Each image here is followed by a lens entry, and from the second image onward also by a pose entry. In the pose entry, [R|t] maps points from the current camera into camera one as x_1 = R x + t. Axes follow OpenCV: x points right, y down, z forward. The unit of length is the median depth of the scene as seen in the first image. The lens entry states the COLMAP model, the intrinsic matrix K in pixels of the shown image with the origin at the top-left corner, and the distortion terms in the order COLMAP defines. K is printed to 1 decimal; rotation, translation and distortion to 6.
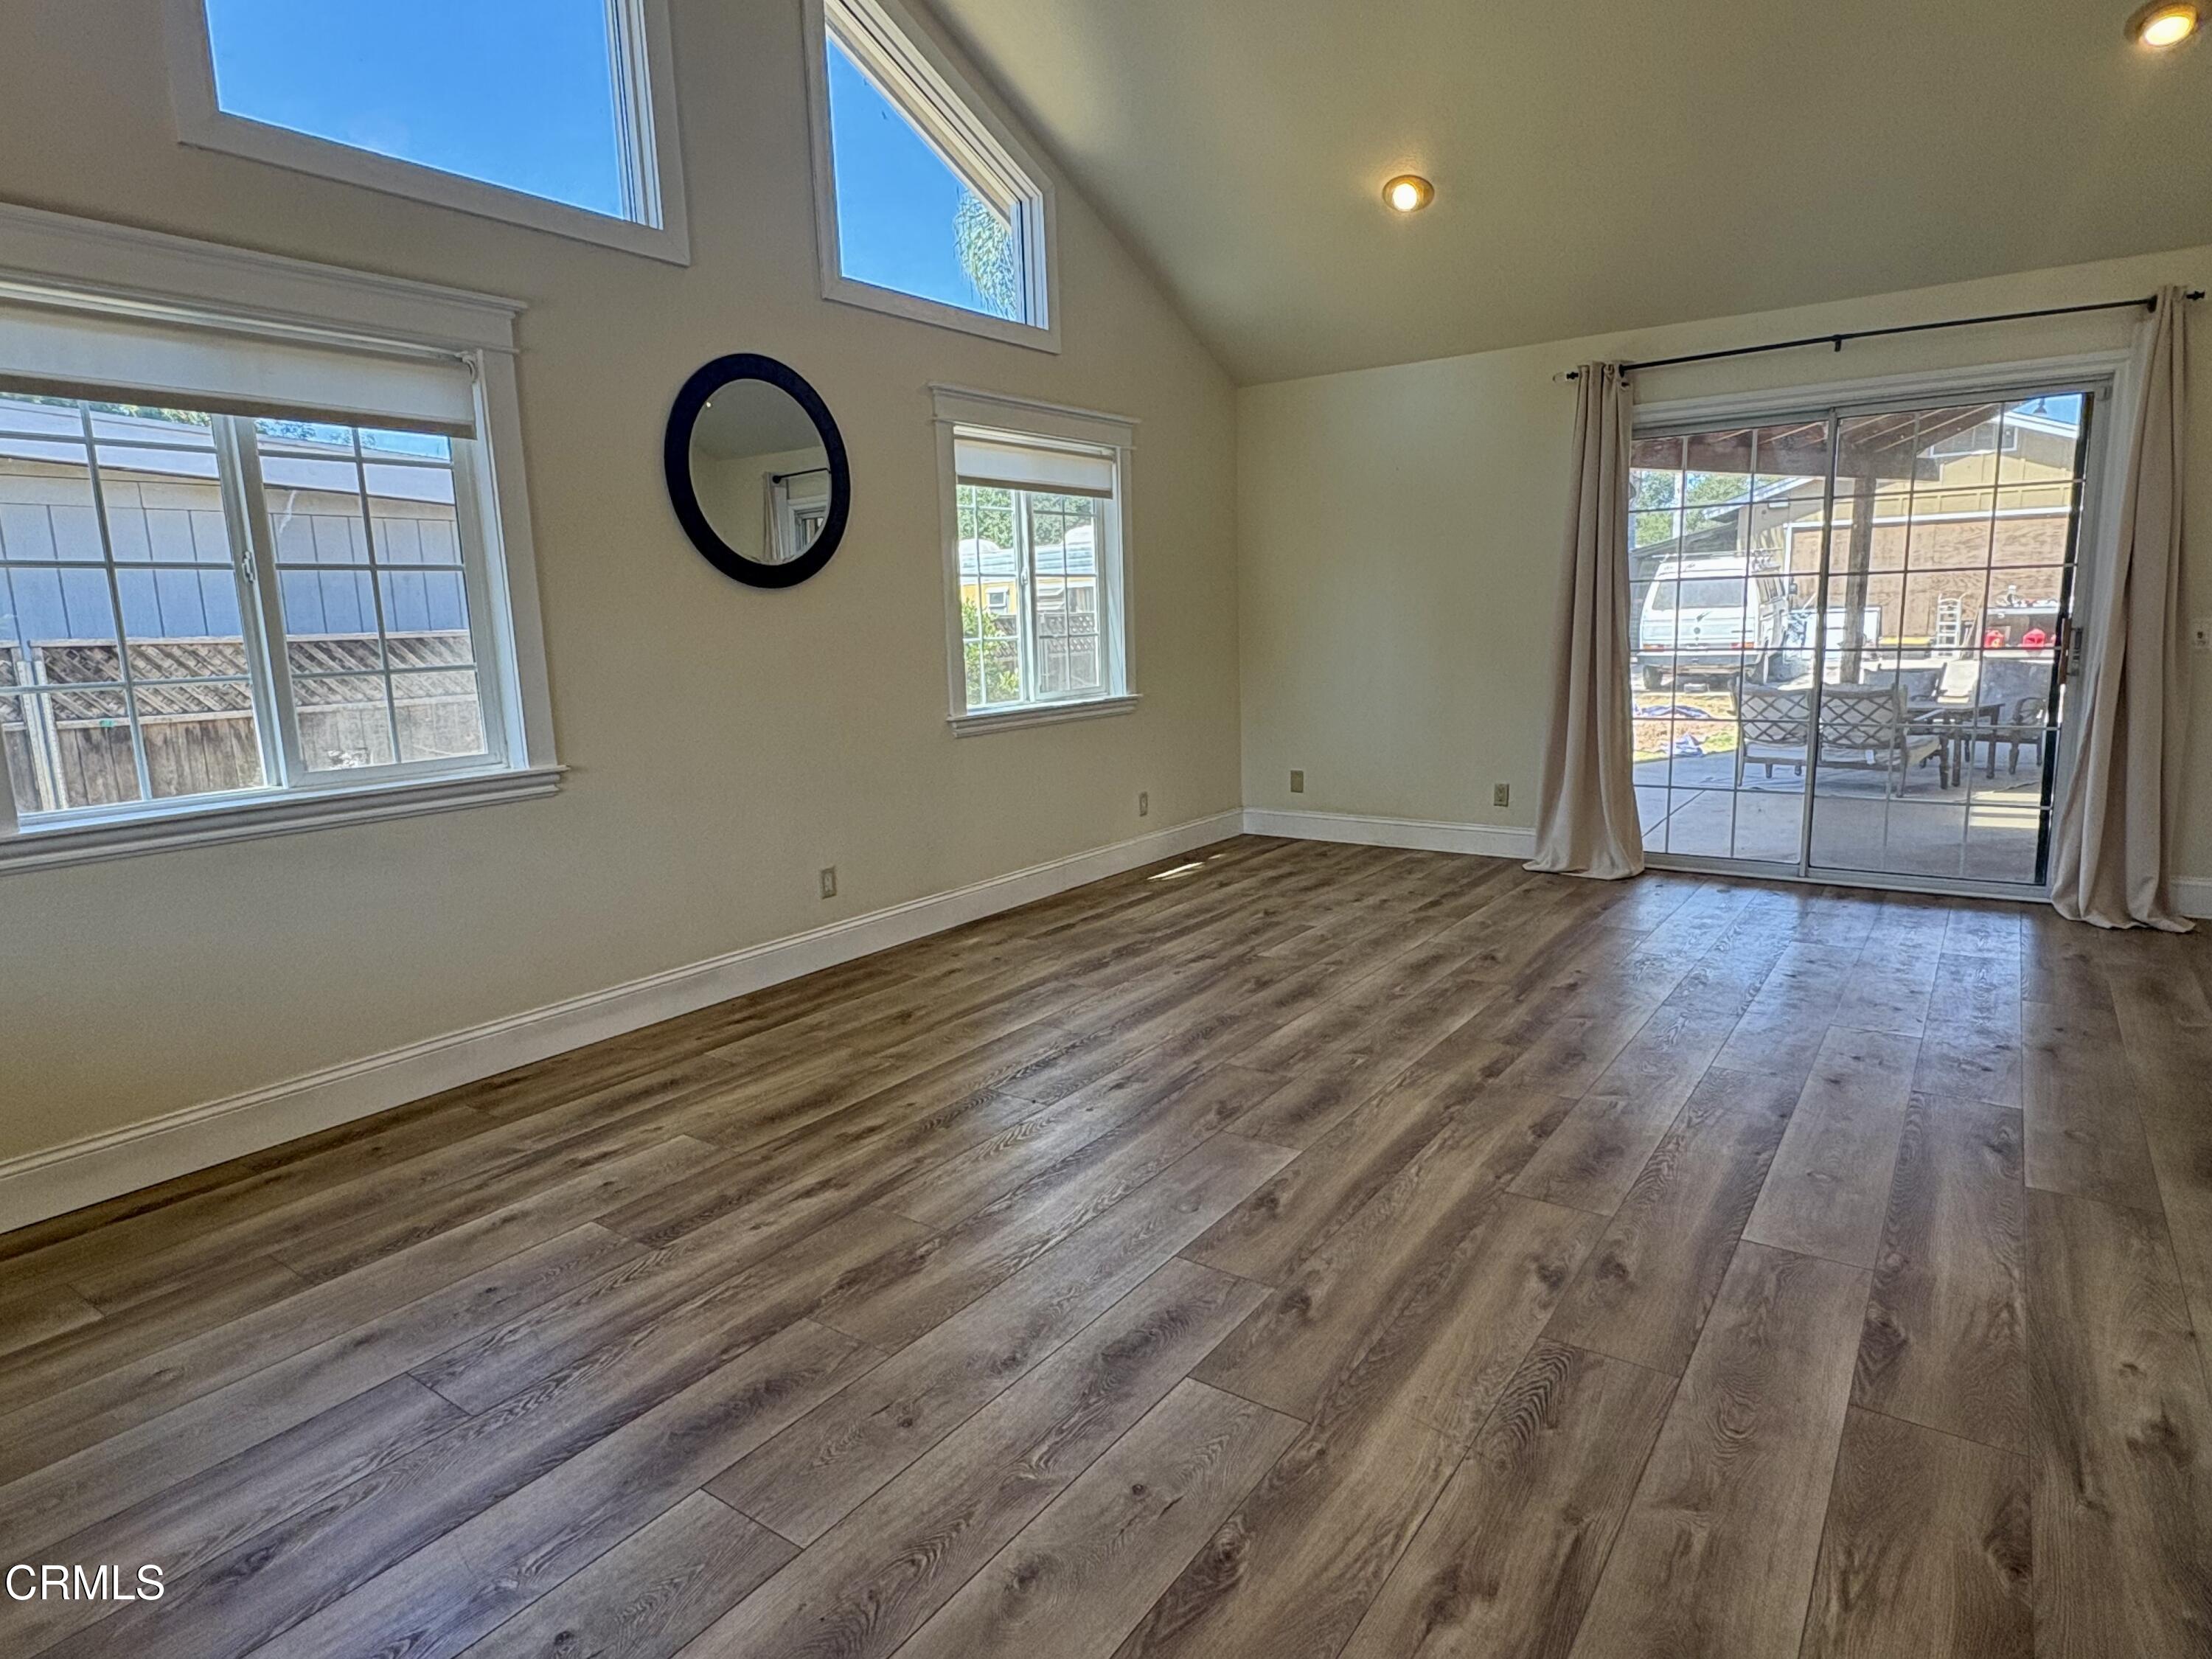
lens RADIAL K [[1251.3, 0, 1104.6], [0, 1251.3, 829.5], [0, 0, 1]] dist [-0.005005, -0.001831]
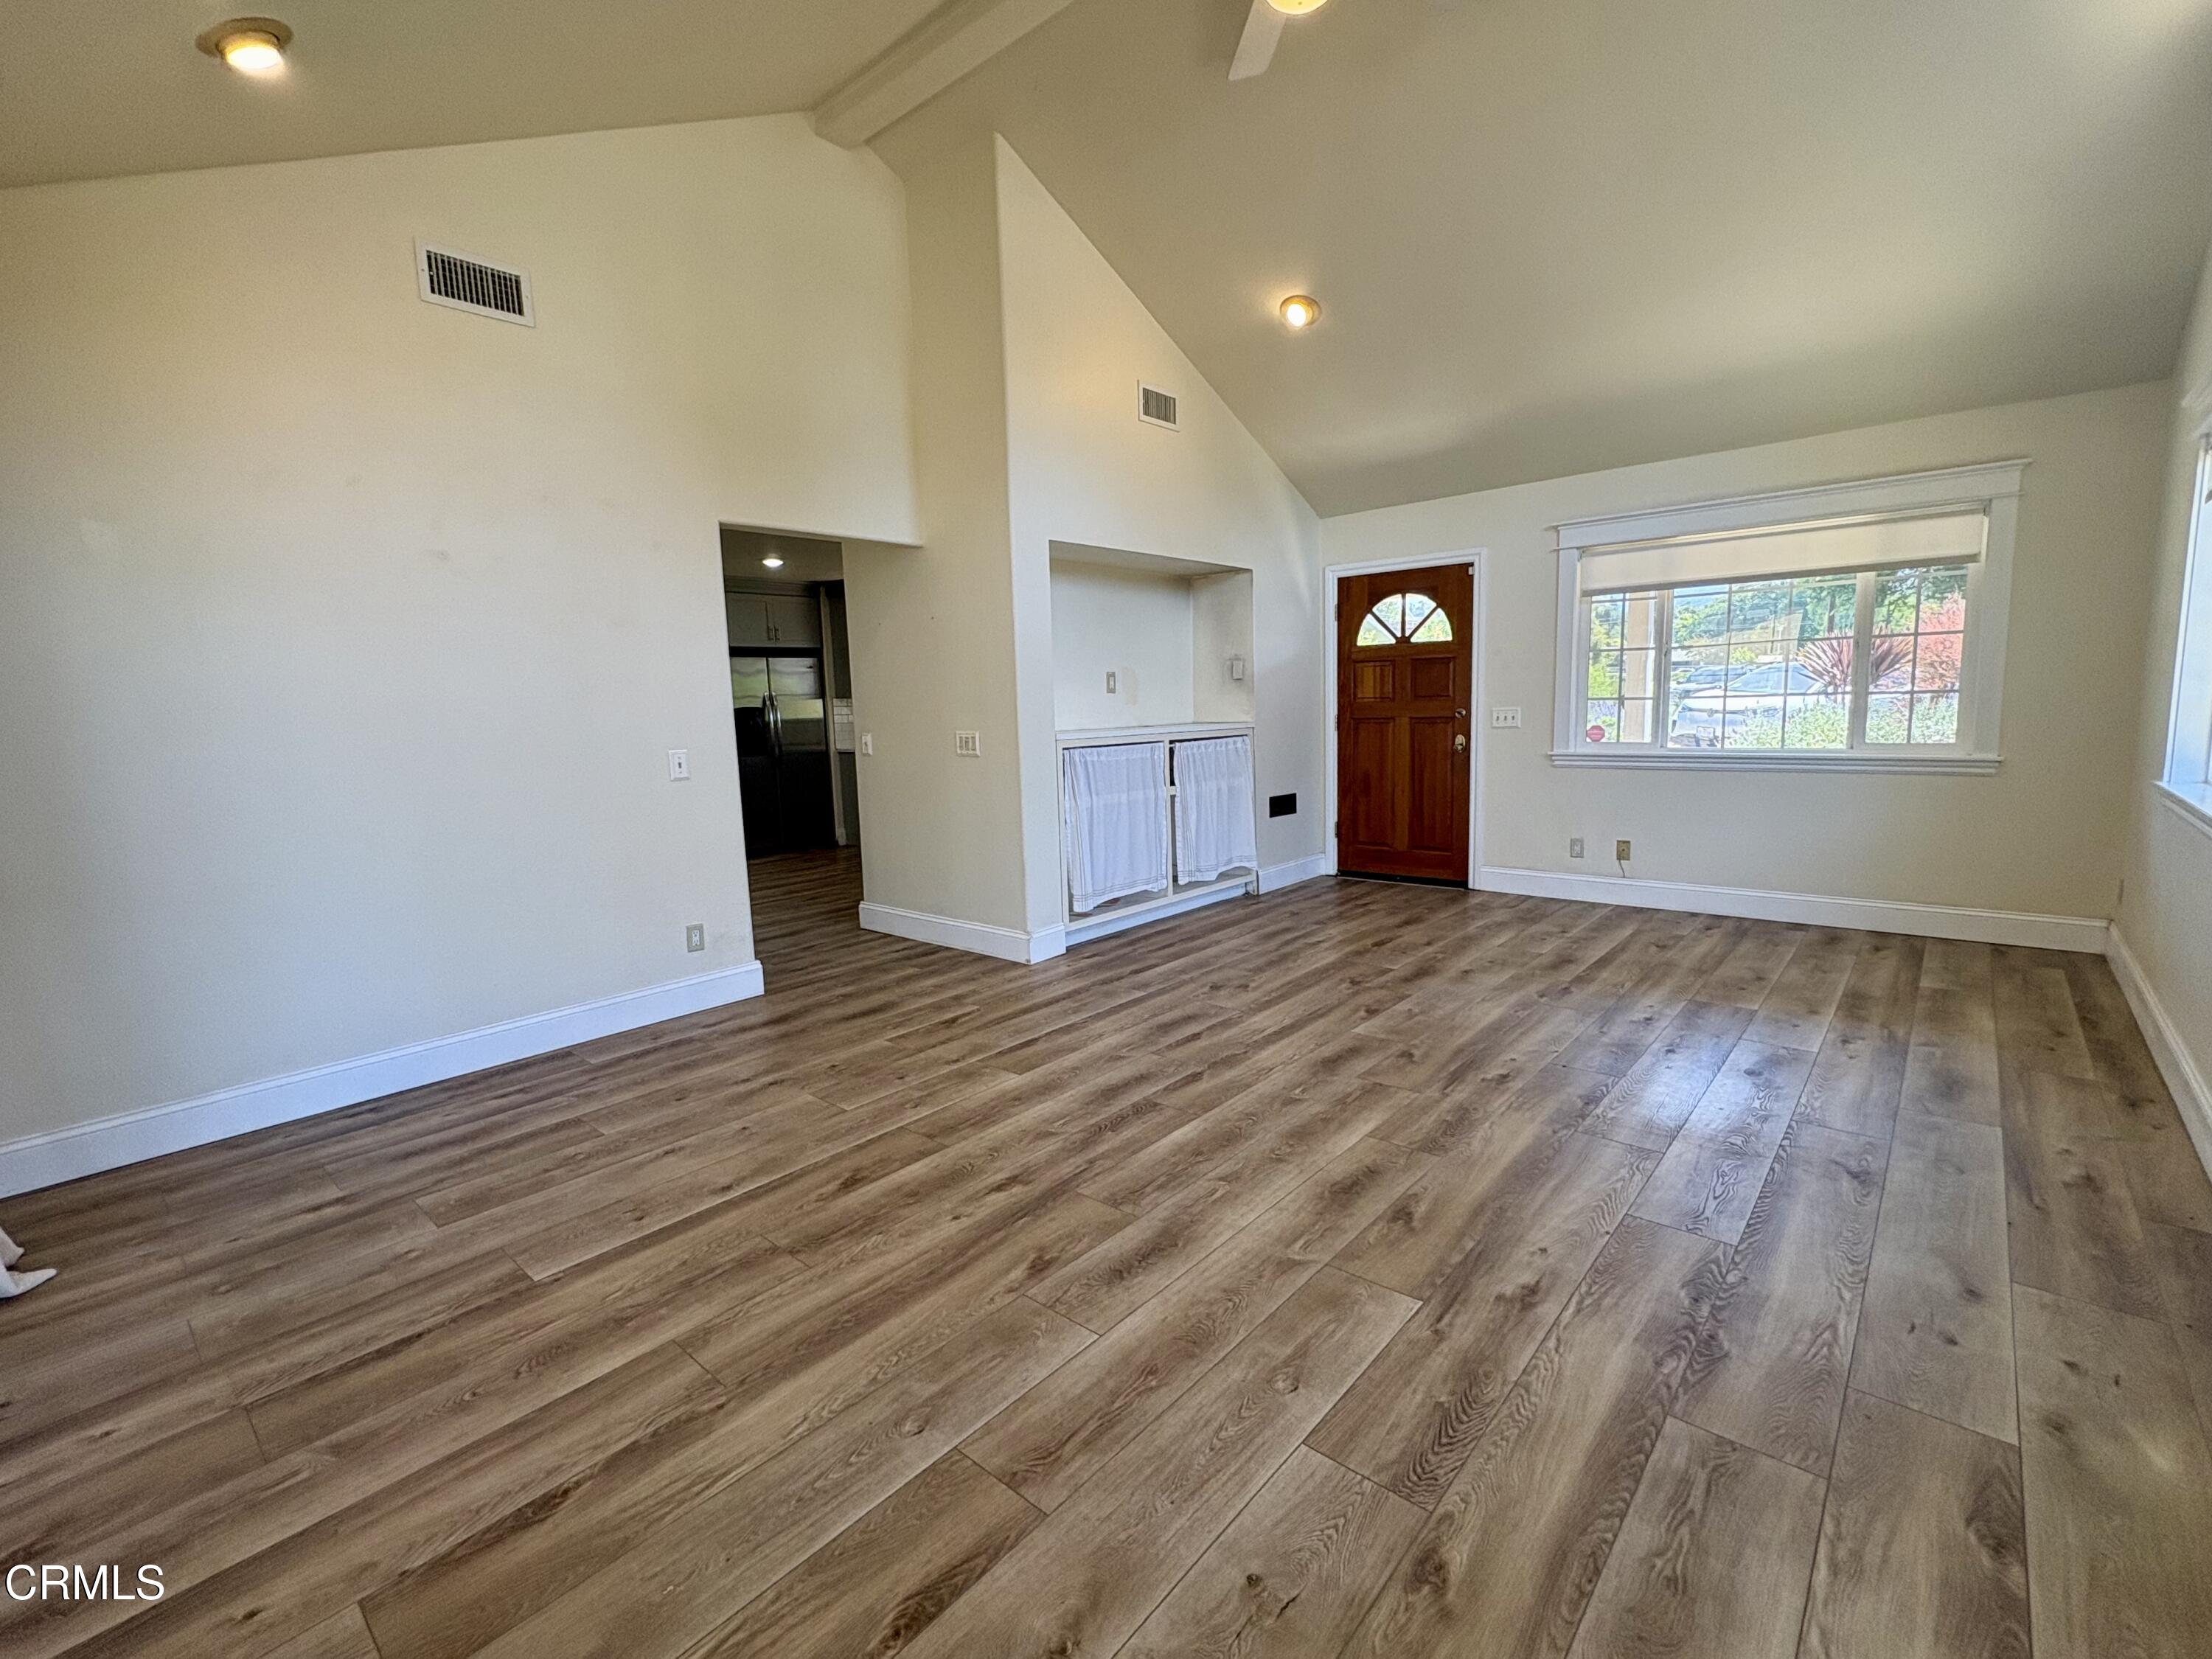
lens RADIAL K [[980.2, 0, 1104.3], [0, 980.2, 828.5], [0, 0, 1]] dist [-0.002128, 0.000074]
pose [[-0.992839, 0.049454, 0.108742, 0.282366], [0.079351, 0.953466, 0.290870, -0.332961], [-0.089298, 0.297416, -0.950563, 1.873934]]
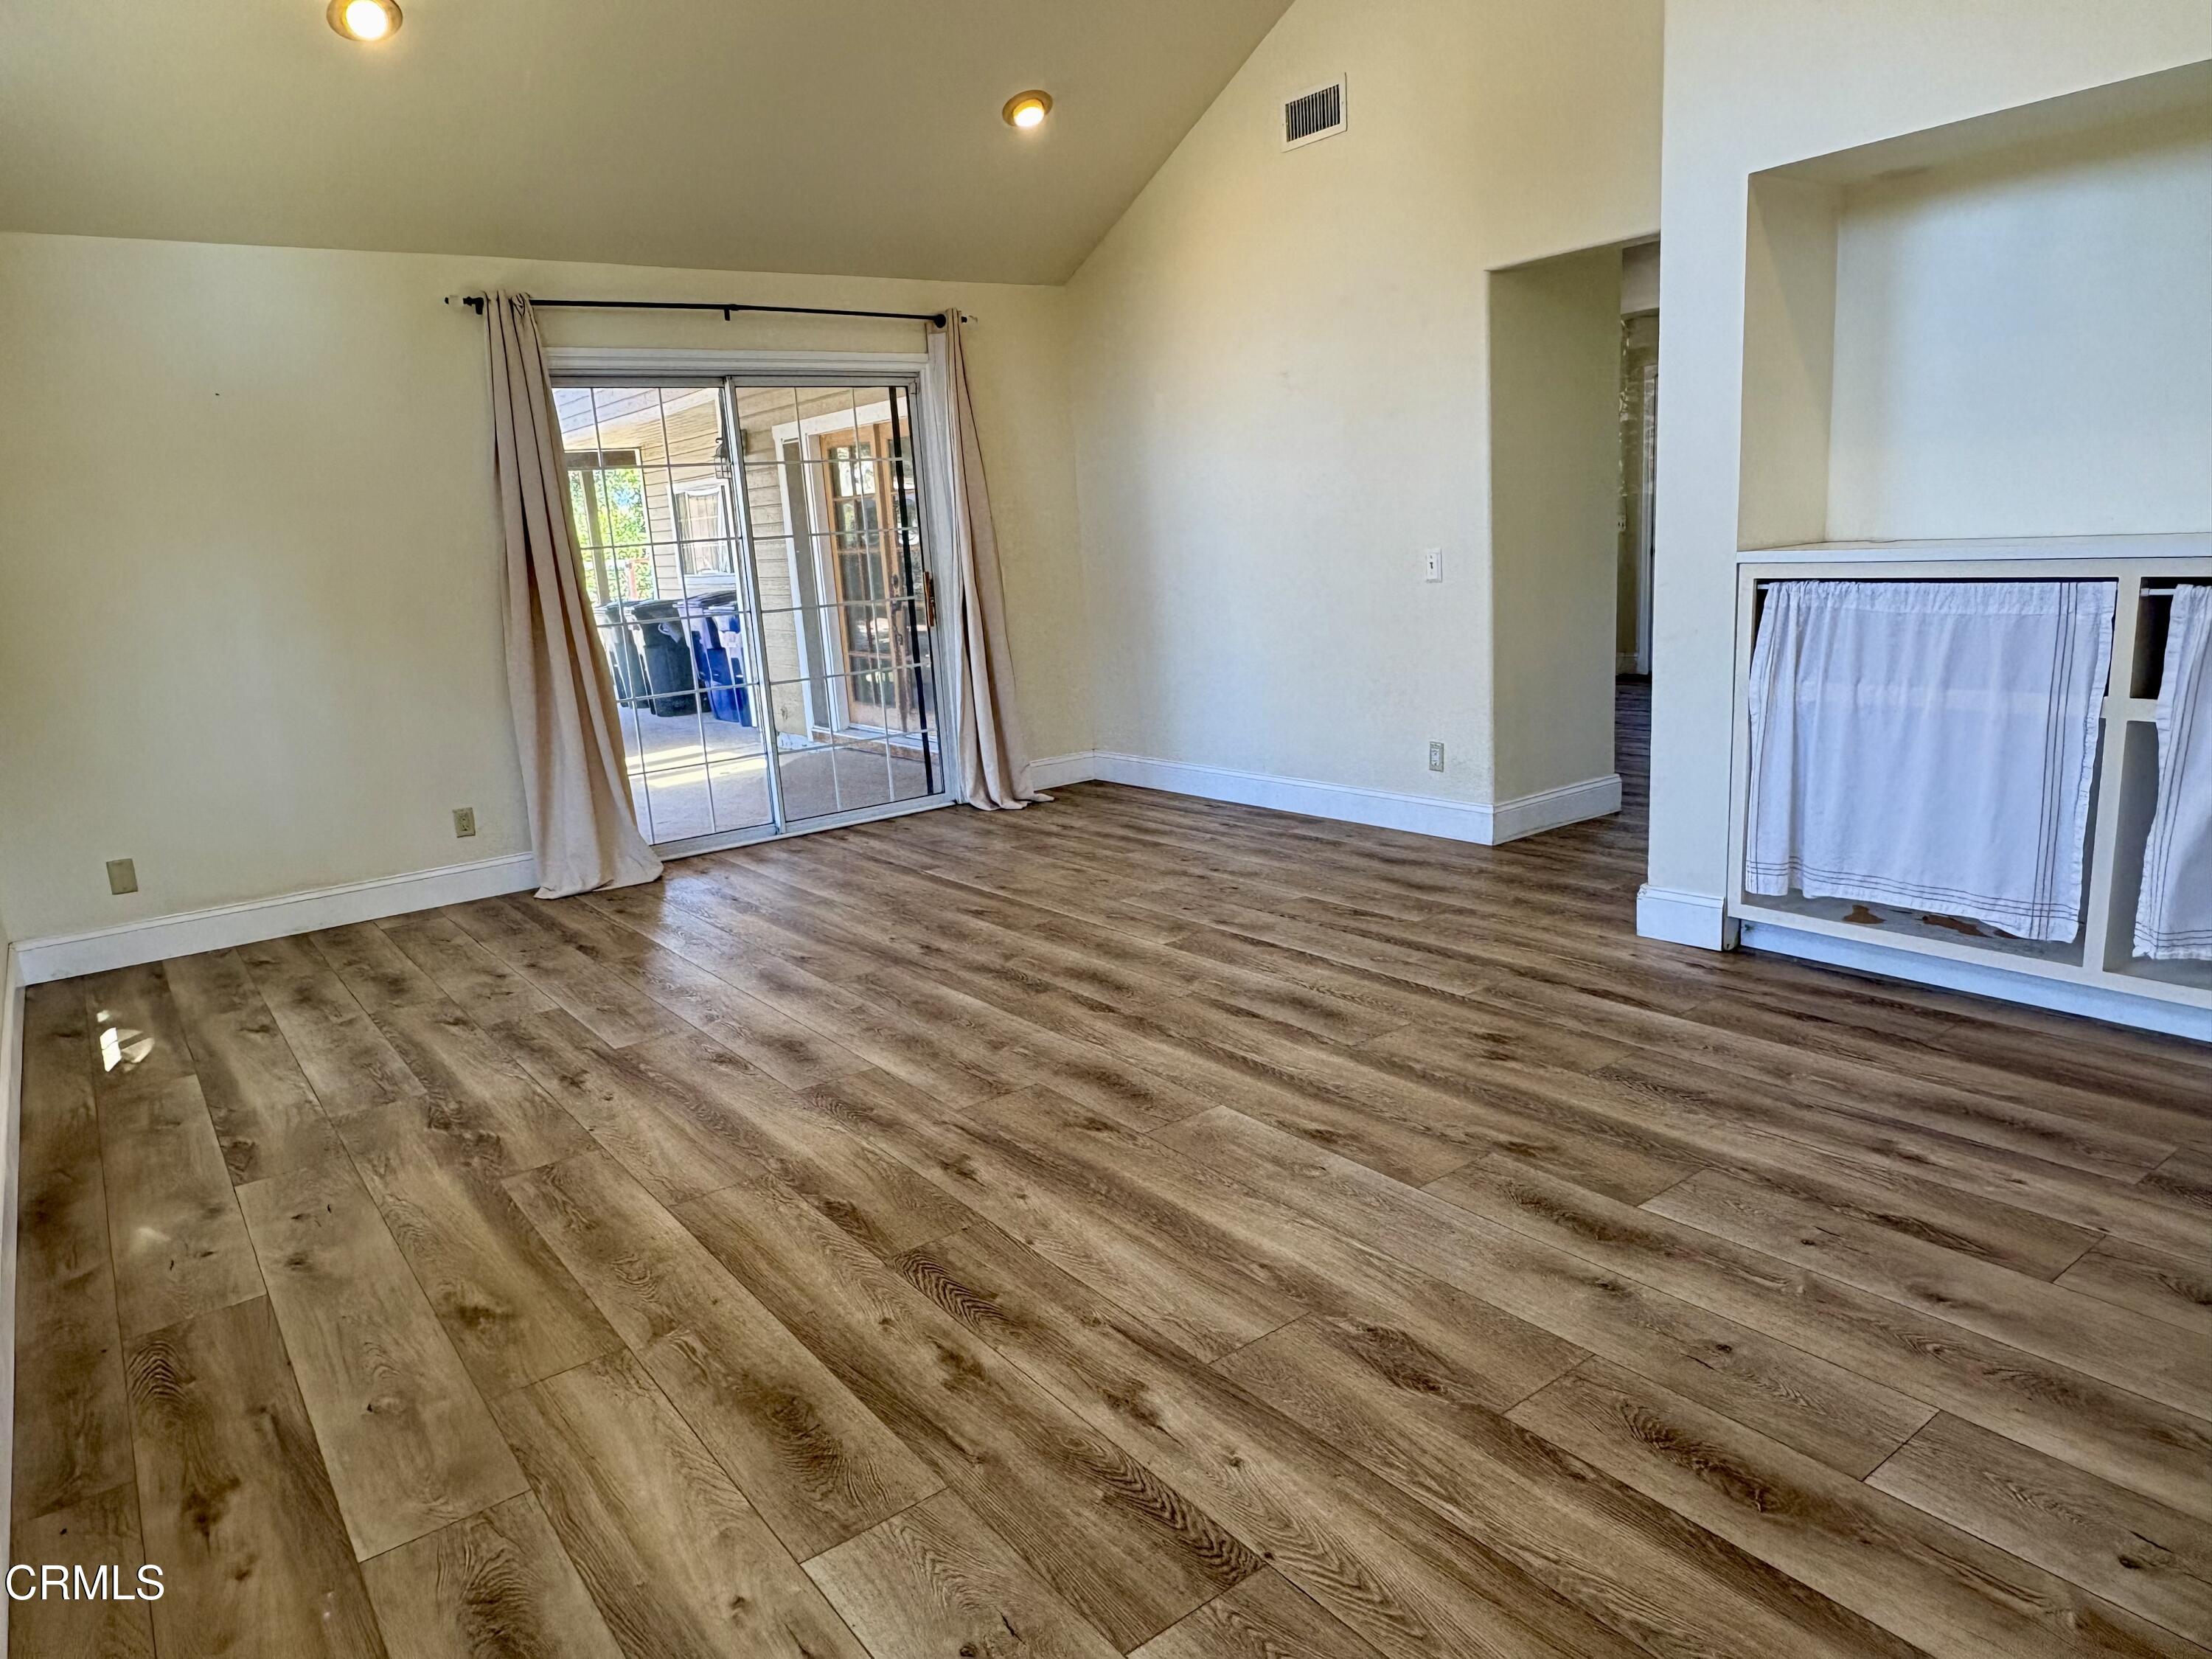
lens RADIAL K [[1413.8, 0, 1101.1], [0, 1413.8, 840.6], [0, 0, 1]] dist [-0.002927, 0.003648]
pose [[0.307512, -0.197452, 0.930832, -0.732849], [0.217236, 0.966968, 0.133350, -0.090102], [-0.926415, 0.161203, 0.340248, 0.597600]]
